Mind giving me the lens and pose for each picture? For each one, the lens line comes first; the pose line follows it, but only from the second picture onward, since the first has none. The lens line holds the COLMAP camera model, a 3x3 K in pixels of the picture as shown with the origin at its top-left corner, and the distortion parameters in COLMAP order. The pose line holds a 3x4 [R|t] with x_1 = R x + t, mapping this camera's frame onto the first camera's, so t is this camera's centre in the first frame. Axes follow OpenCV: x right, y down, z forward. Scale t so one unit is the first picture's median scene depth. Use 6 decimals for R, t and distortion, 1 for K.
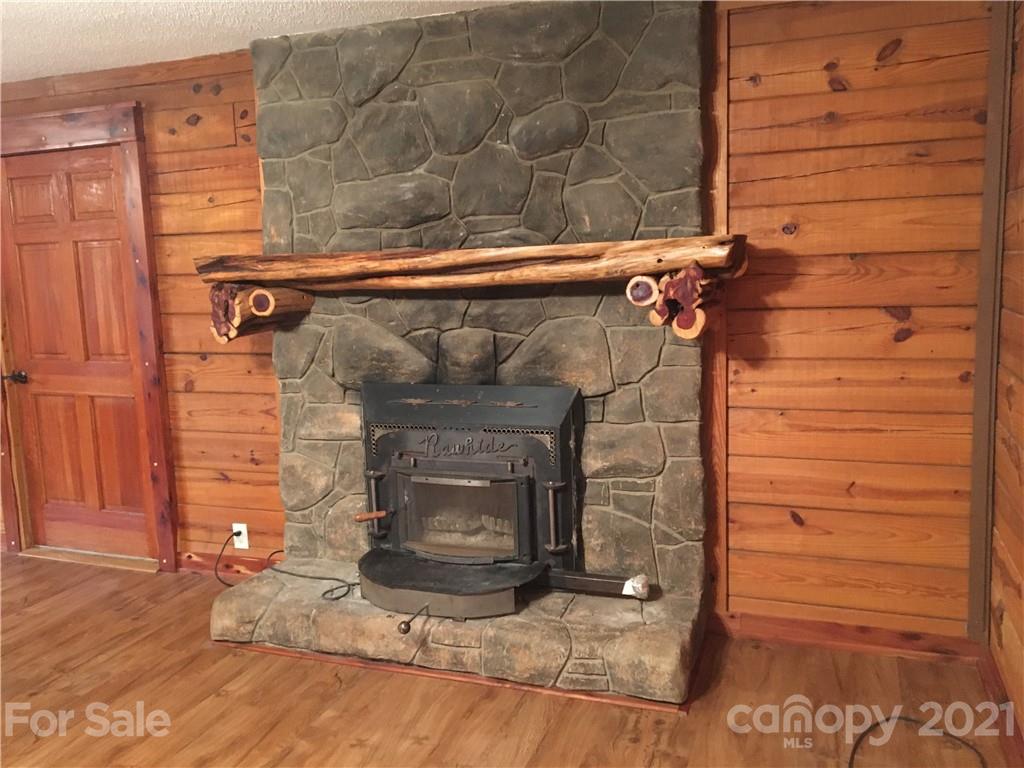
lens RADIAL K [[850.5, 0, 509.3], [0, 850.5, 389.5], [0, 0, 1]] dist [0.087285, -0.136914]
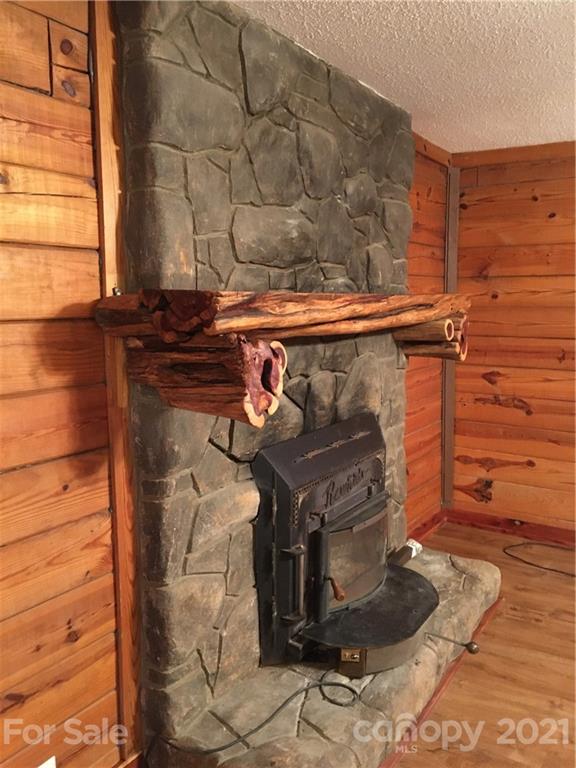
lens RADIAL K [[637.9, 0, 288.0], [0, 637.9, 384.0], [0, 0, 1]] dist [0.087285, -0.136914]
pose [[0.224985, -0.099137, 0.969306, -0.797656], [0.137127, 0.988131, 0.069234, -0.115731], [-0.964665, 0.117341, 0.235909, 0.860788]]
